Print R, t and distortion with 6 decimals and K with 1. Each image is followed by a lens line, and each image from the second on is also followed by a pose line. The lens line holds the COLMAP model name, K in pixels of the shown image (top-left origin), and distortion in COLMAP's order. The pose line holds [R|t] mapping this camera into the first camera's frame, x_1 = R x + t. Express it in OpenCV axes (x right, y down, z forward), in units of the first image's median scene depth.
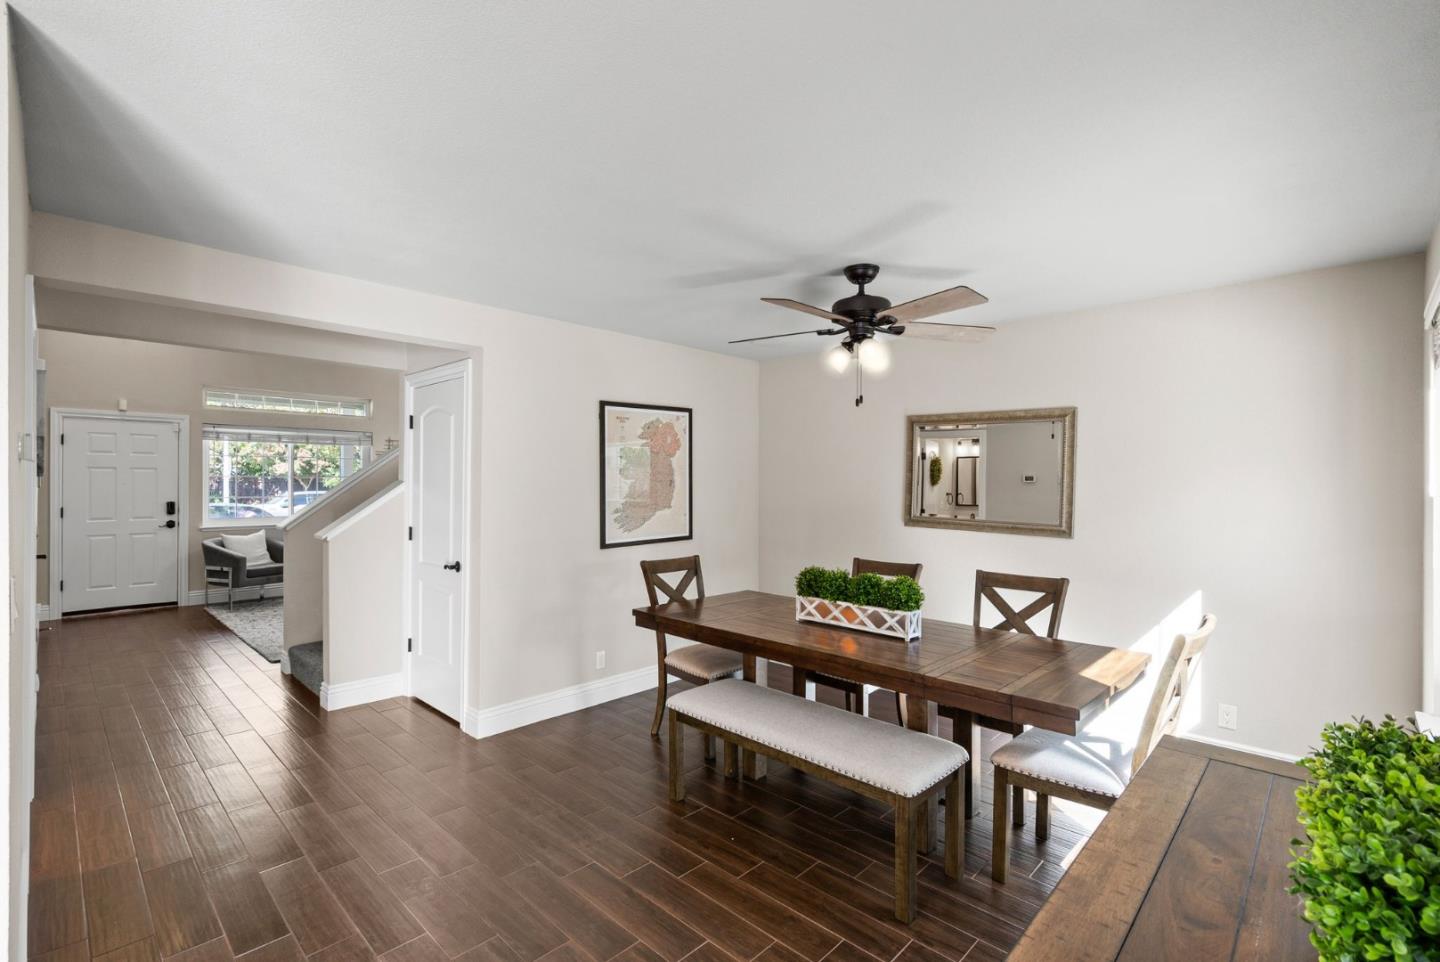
lens RADIAL K [[655.7, 0, 696.9], [0, 655.7, 473.4], [0, 0, 1]] dist [-0.007076, 0.003546]
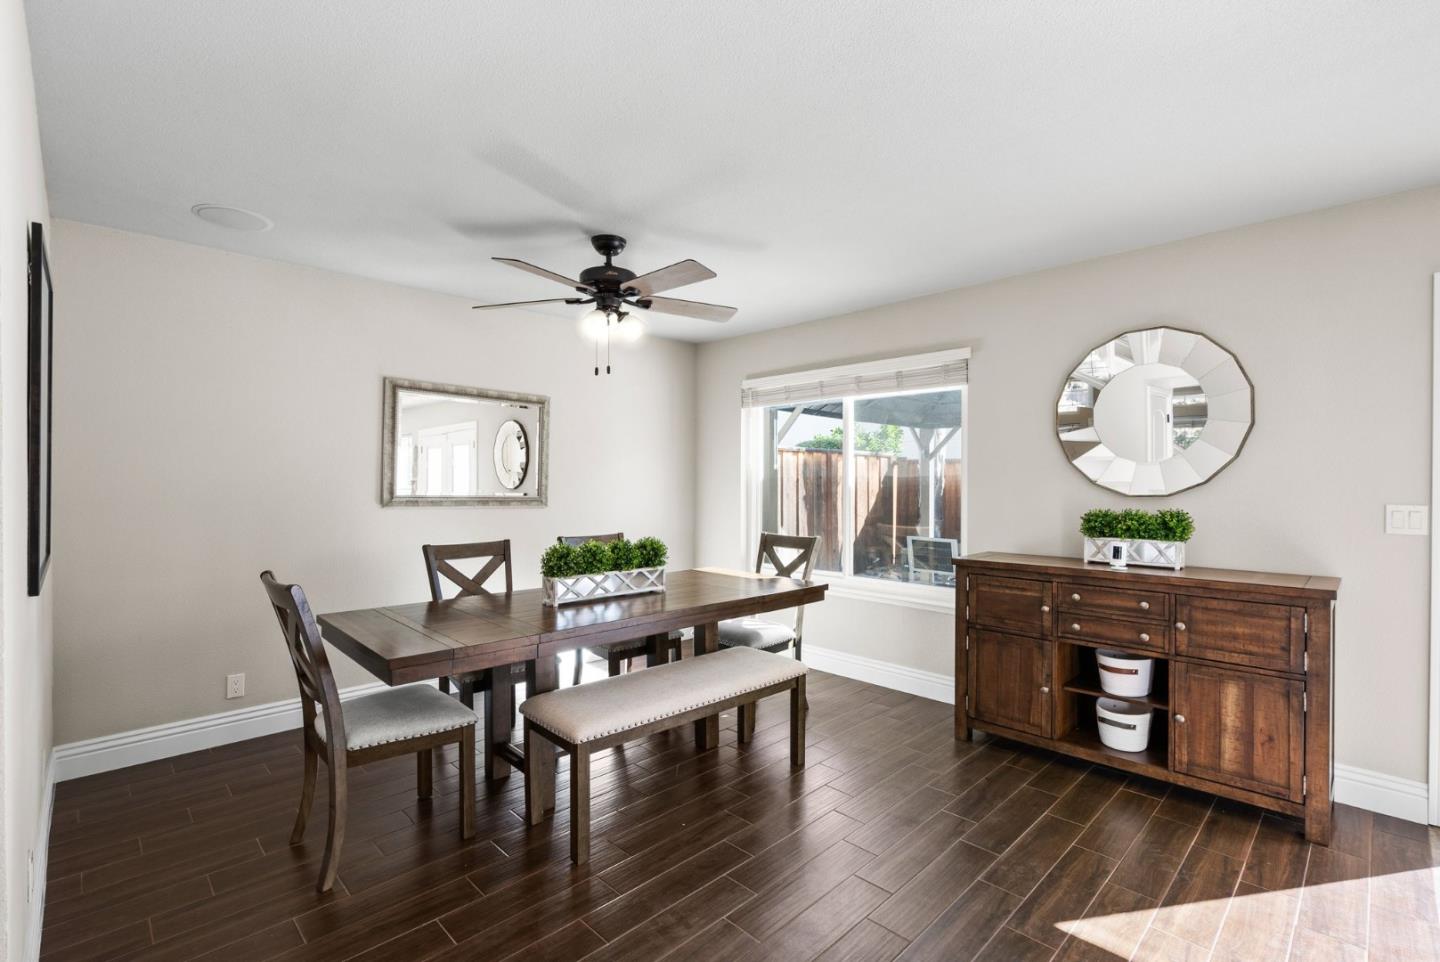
lens RADIAL K [[655.7, 0, 709.0], [0, 655.7, 479.2], [0, 0, 1]] dist [-0.007076, 0.003546]
pose [[0.011386, -0.003884, 0.999928, -0.570061], [-0.020258, 0.999786, 0.004114, 0.035685], [-0.999730, -0.020303, 0.011305, 0.622218]]
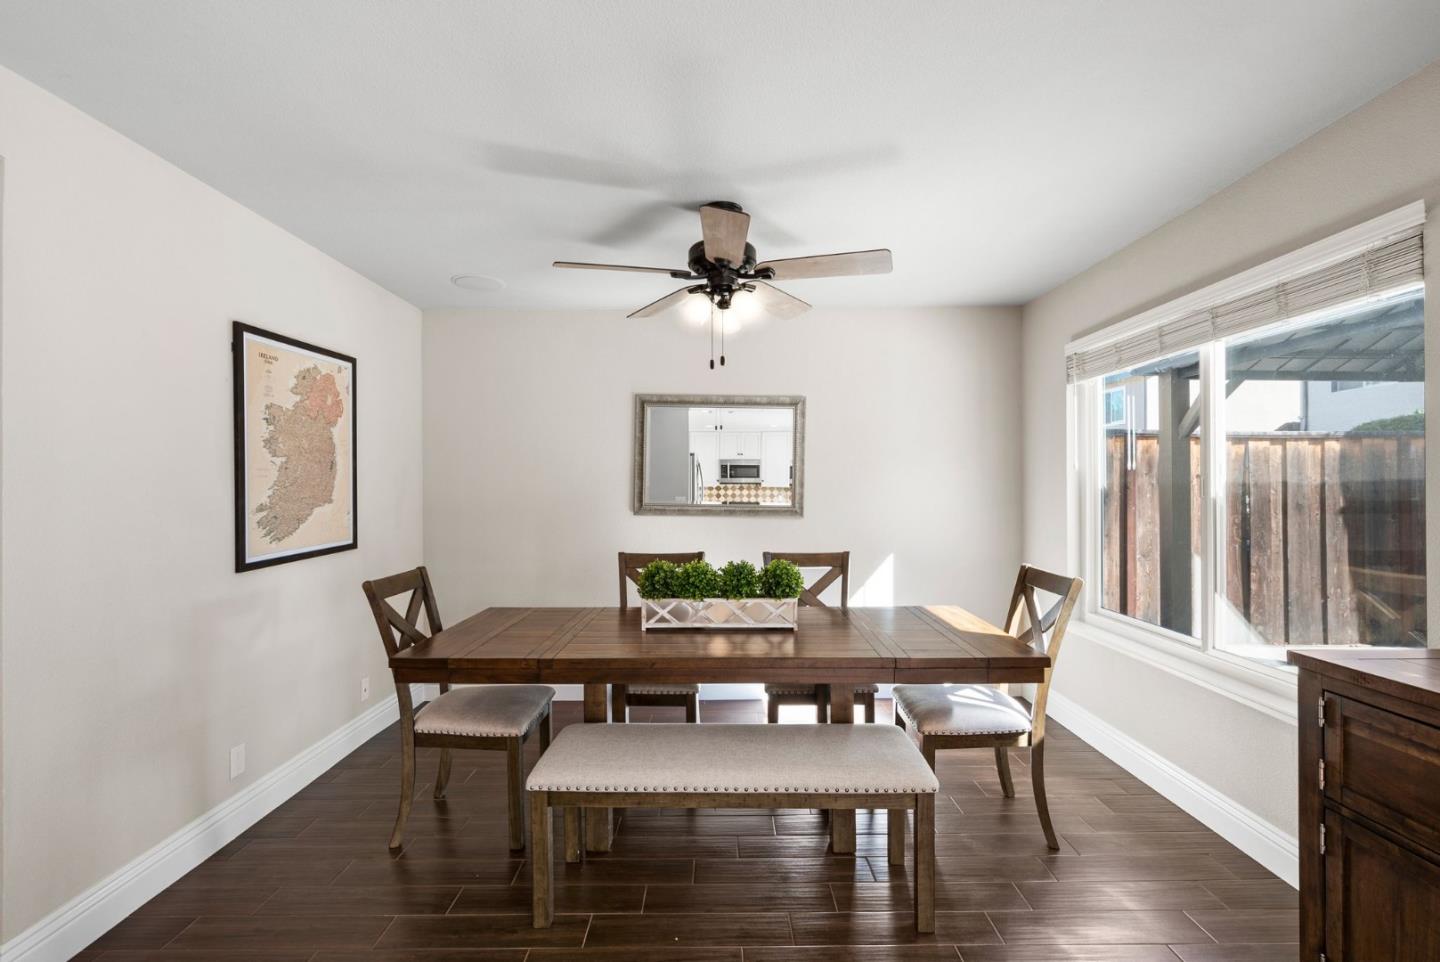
lens RADIAL K [[655.7, 0, 714.5], [0, 655.7, 482.1], [0, 0, 1]] dist [-0.007076, 0.003546]
pose [[0.707973, -0.005833, 0.706215, -0.273198], [-0.002919, 0.999933, 0.011185, 0.026870], [-0.706233, -0.009980, 0.707909, 0.296977]]
